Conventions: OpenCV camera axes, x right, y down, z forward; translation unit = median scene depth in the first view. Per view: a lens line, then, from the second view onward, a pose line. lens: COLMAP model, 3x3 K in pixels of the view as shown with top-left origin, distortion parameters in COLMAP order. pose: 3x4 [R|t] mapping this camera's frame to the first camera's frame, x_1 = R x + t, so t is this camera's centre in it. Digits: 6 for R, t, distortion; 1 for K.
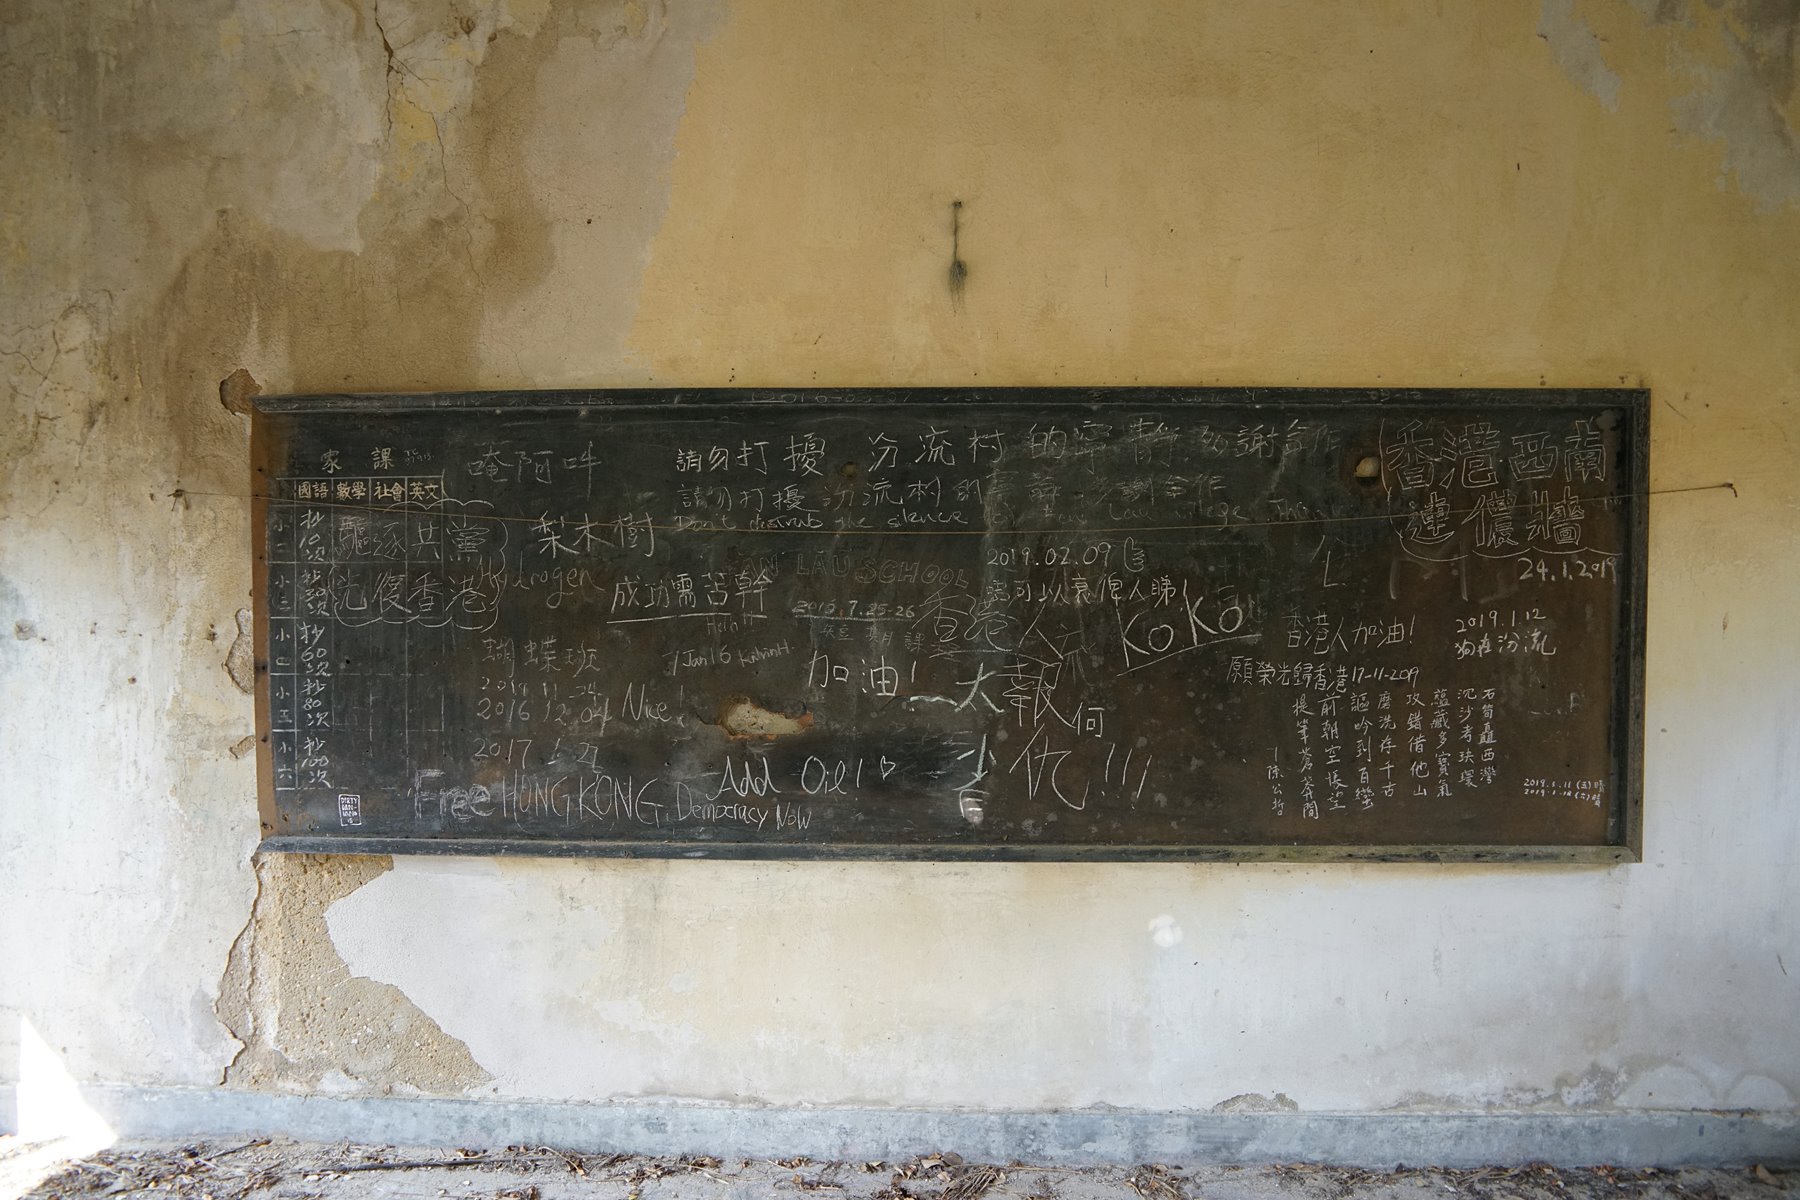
lens RADIAL K [[1089.4, 0, 906.9], [0, 1089.4, 596.2], [0, 0, 1]] dist [-0.055508, 0.025719]
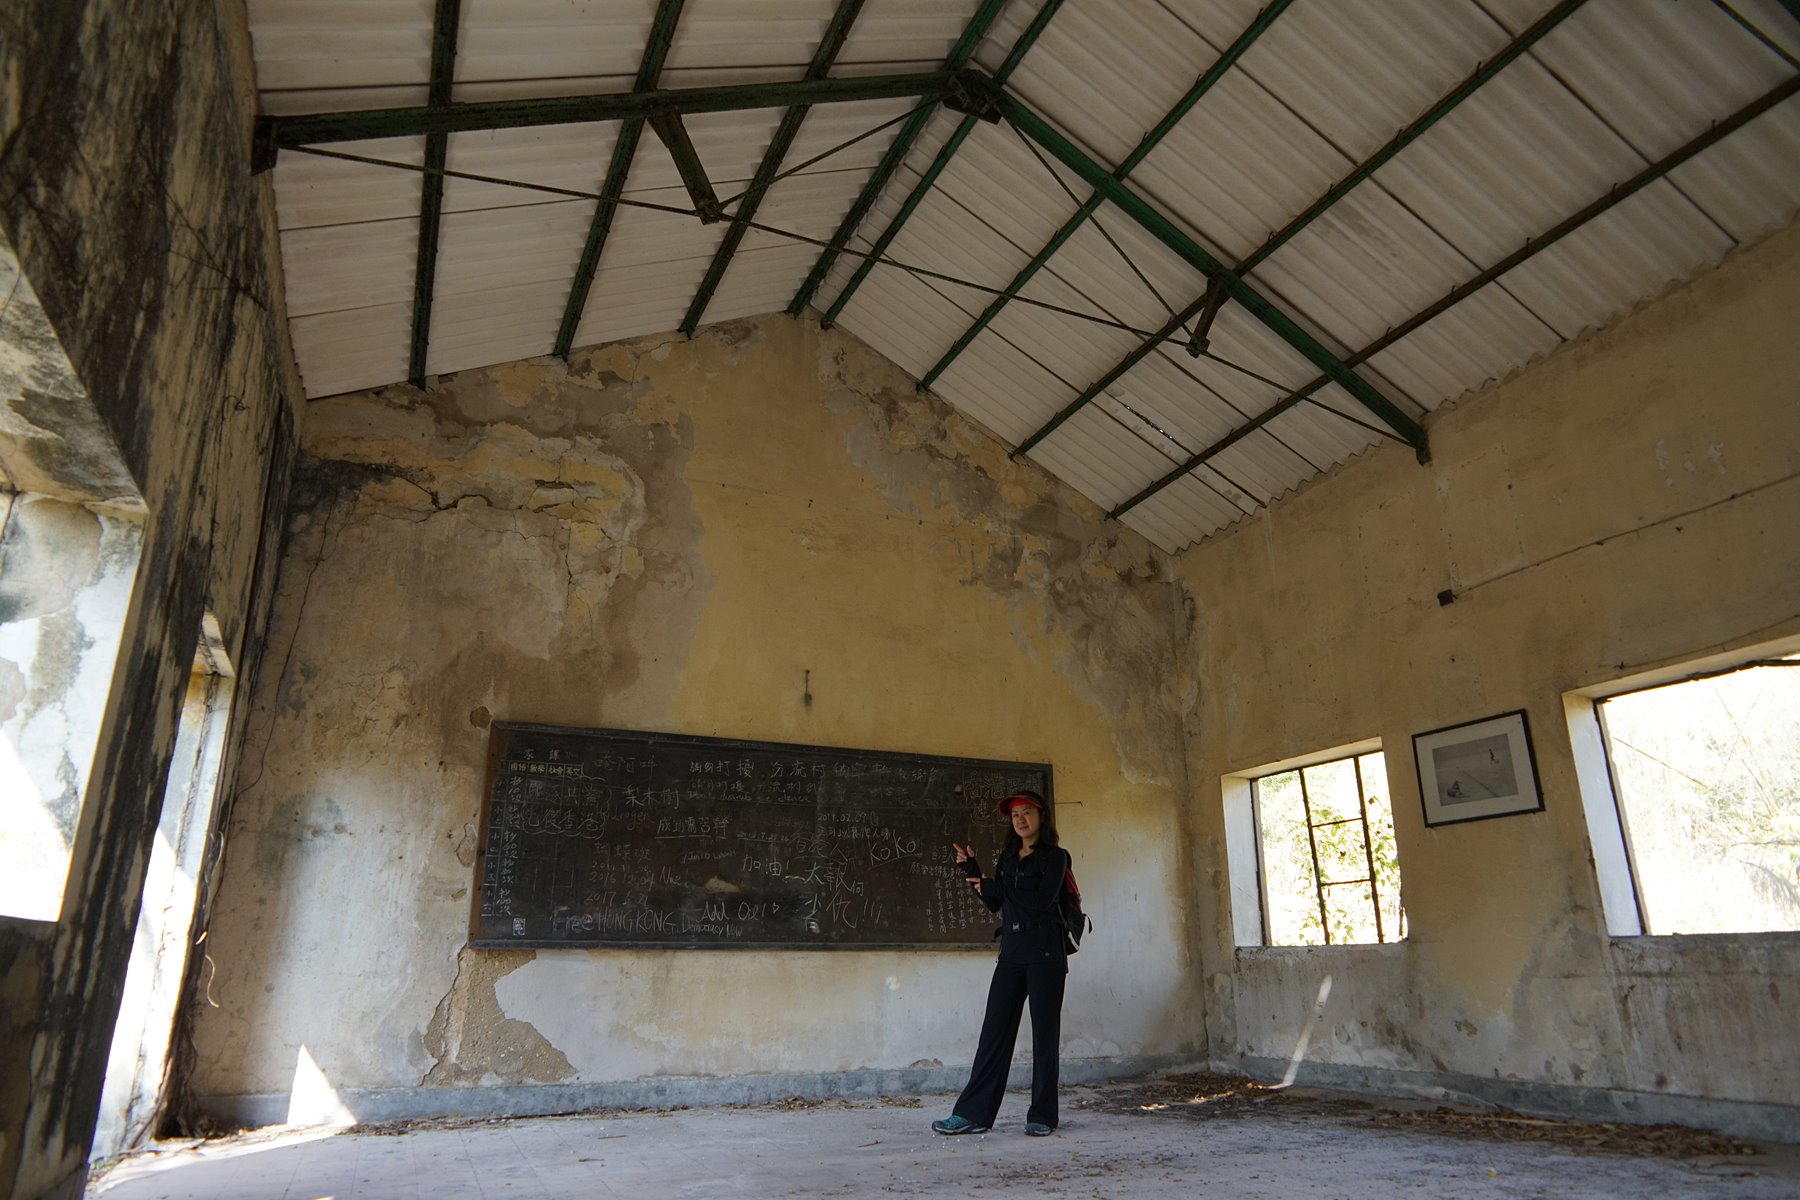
lens RADIAL K [[1089.4, 0, 904.2], [0, 1089.4, 597.7], [0, 0, 1]] dist [-0.055508, 0.025719]
pose [[0.894308, 0.137338, 0.425854, -0.822348], [0.020823, 0.937926, -0.346210, 0.336446], [-0.446967, 0.318486, 0.835935, -1.200905]]
